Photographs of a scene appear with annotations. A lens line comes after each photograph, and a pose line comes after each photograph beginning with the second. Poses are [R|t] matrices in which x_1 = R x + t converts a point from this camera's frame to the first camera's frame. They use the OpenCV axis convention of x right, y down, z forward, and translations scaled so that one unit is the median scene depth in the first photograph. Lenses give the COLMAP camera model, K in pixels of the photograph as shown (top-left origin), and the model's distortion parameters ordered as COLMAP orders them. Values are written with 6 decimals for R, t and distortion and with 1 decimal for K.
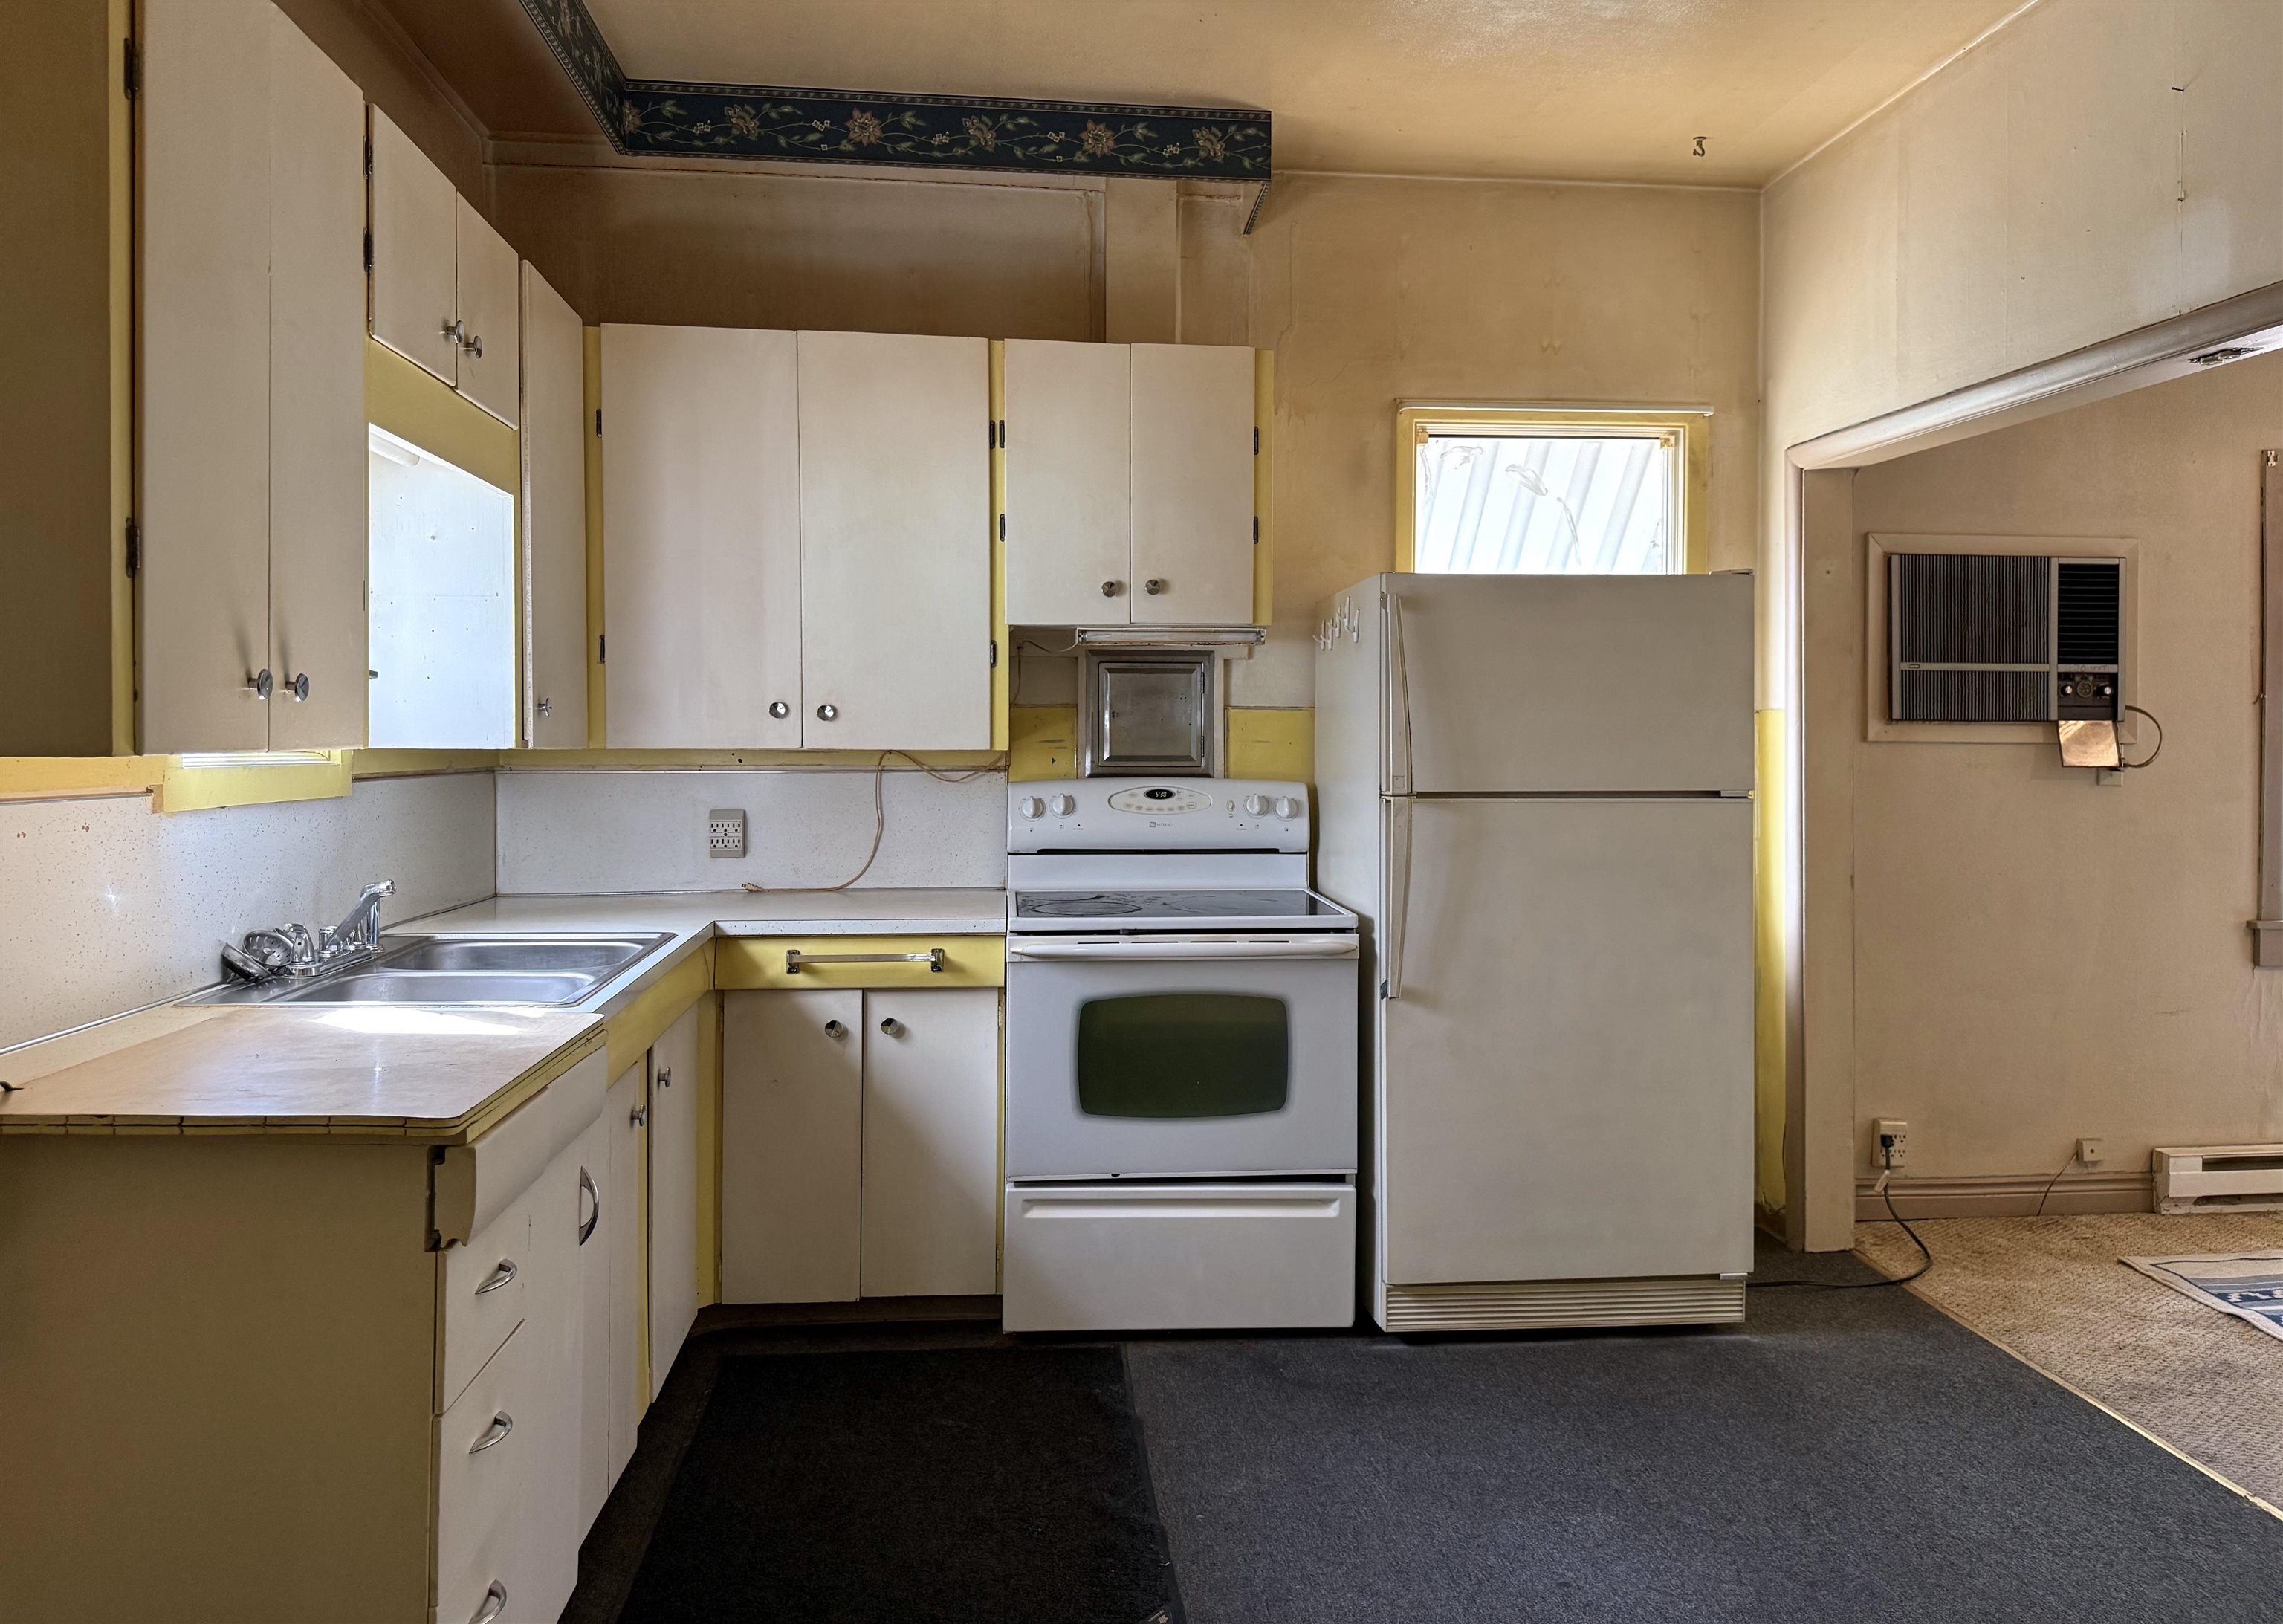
lens RADIAL K [[1581.9, 0, 1144.3], [0, 1581.9, 728.5], [0, 0, 1]] dist [-0.001145, -0.000104]
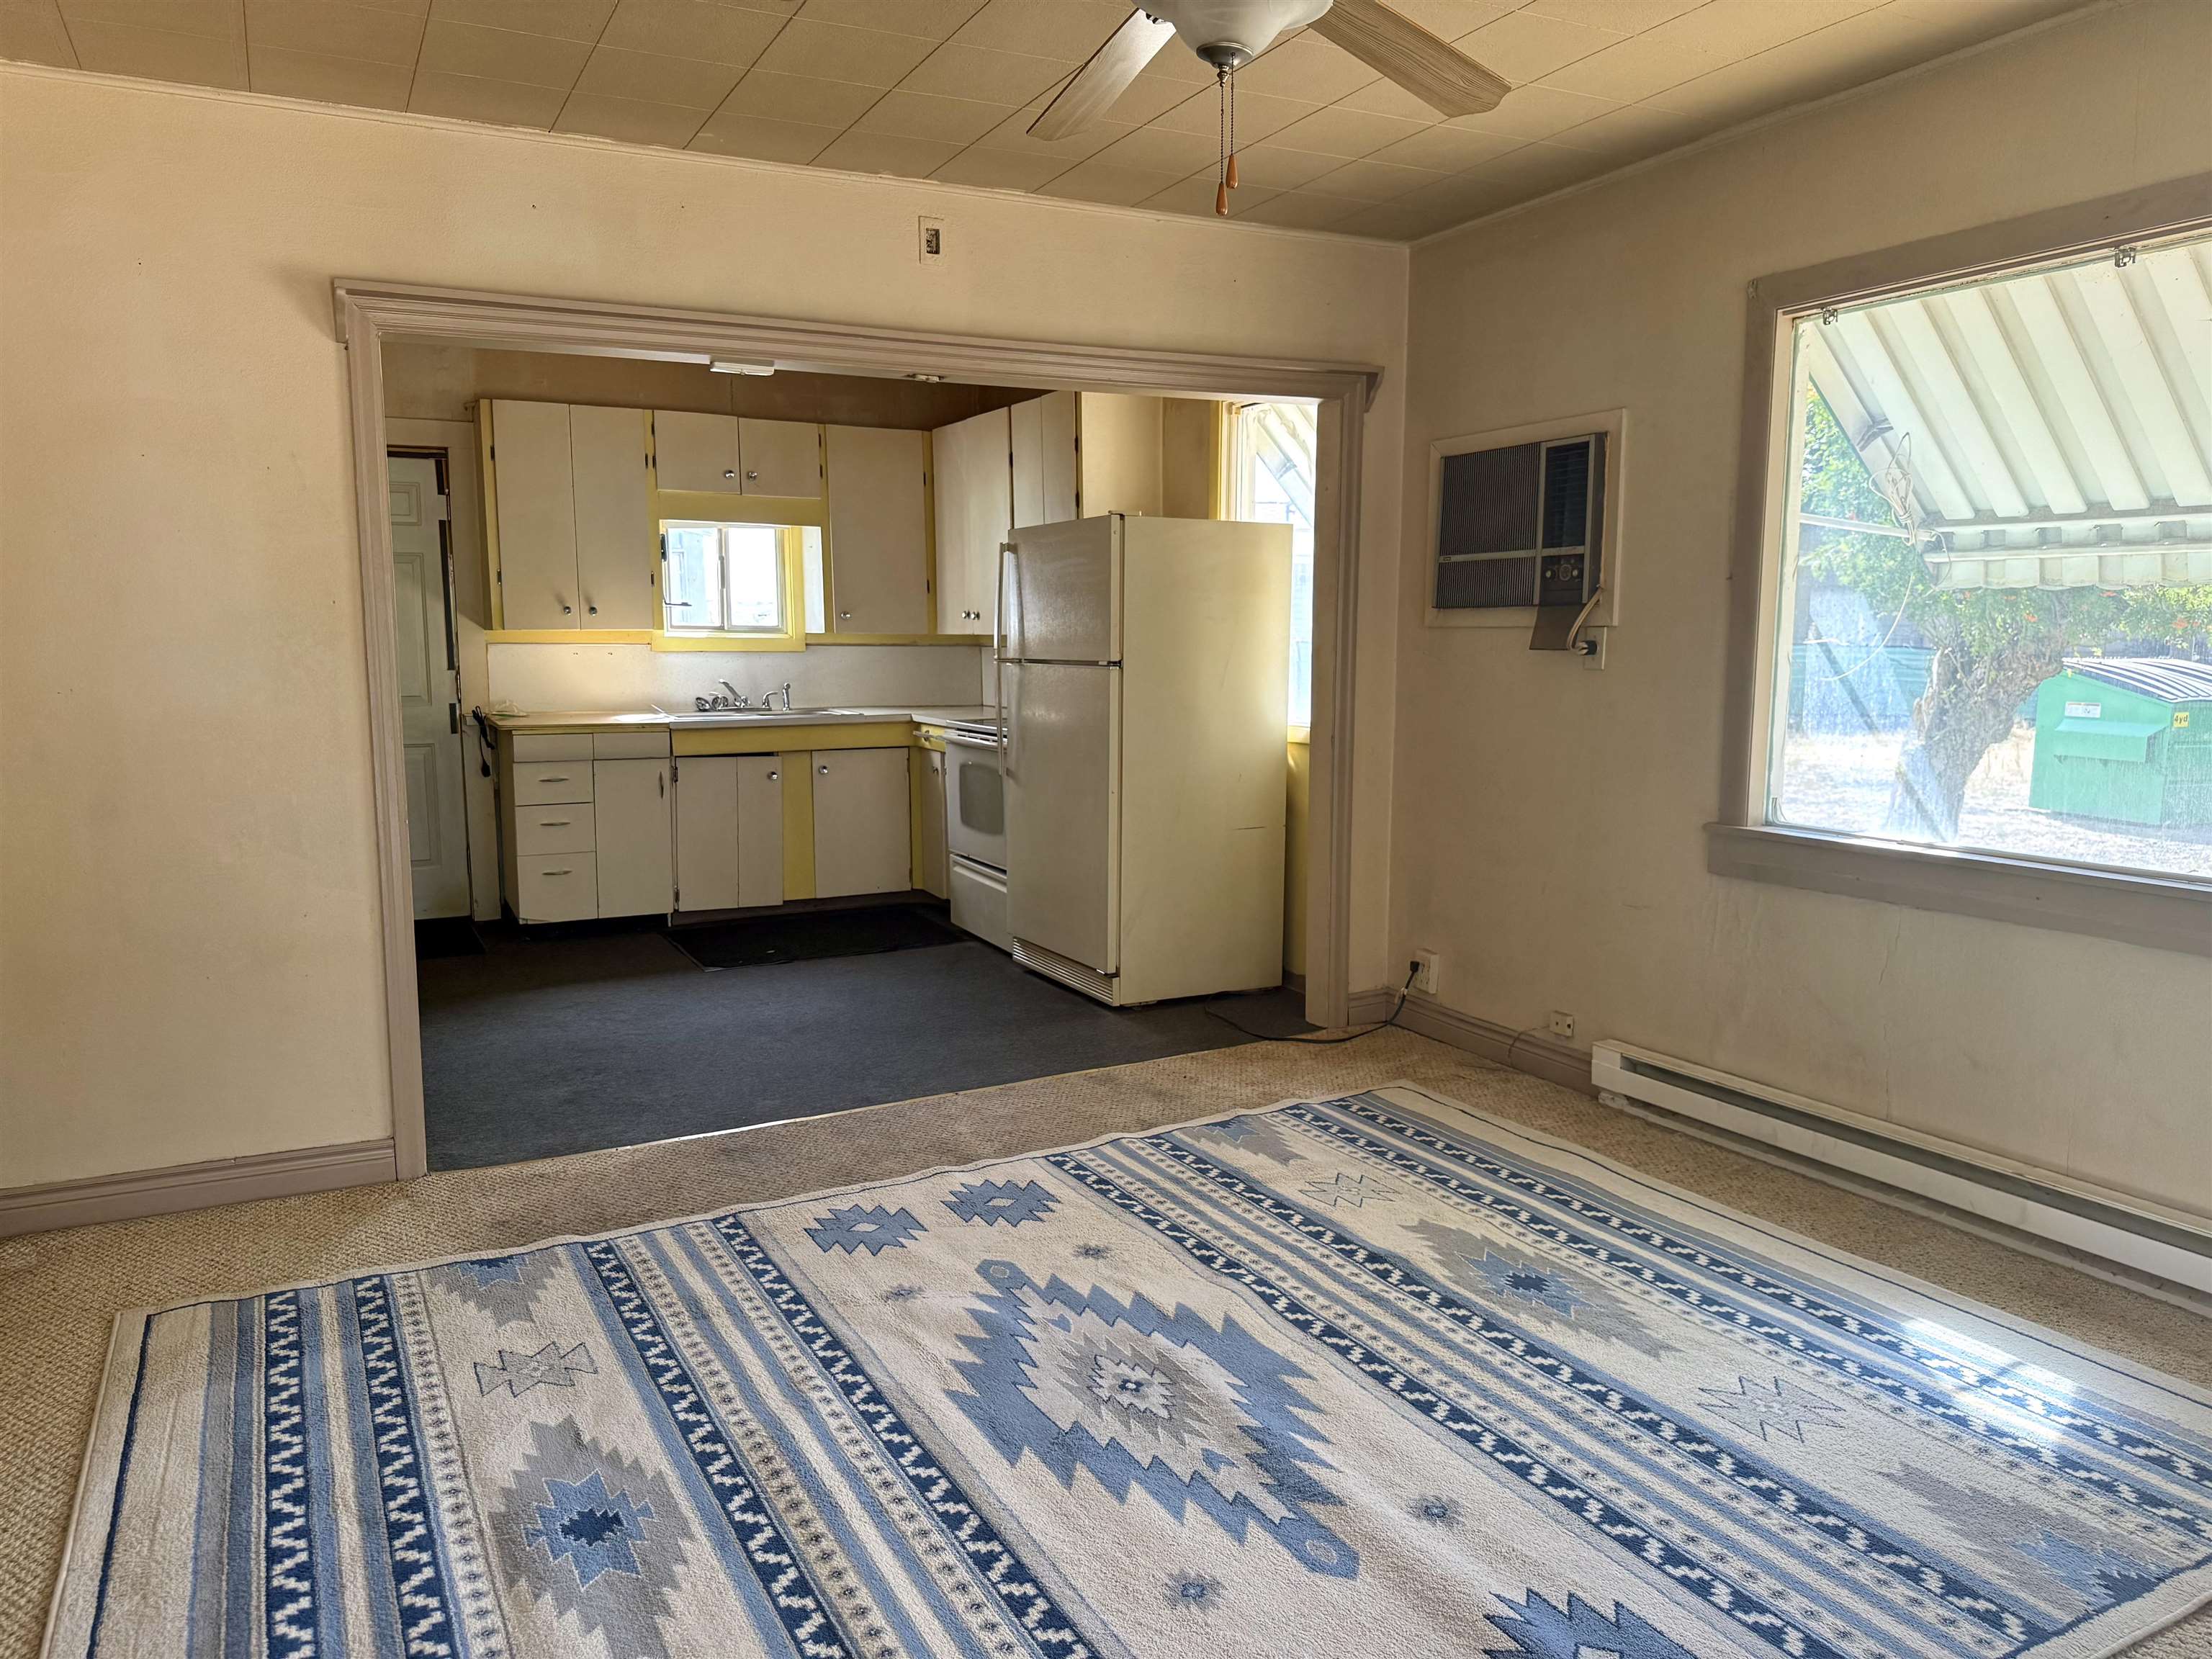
lens RADIAL K [[1545.2, 0, 1135.8], [0, 1545.2, 819.2], [0, 0, 1]] dist [0.124154, -0.188779]
pose [[0.394289, 0.105652, -0.912893, 1.418125], [0.001546, 0.993292, 0.115625, 0.015809], [0.918985, -0.047001, 0.391481, 0.357037]]
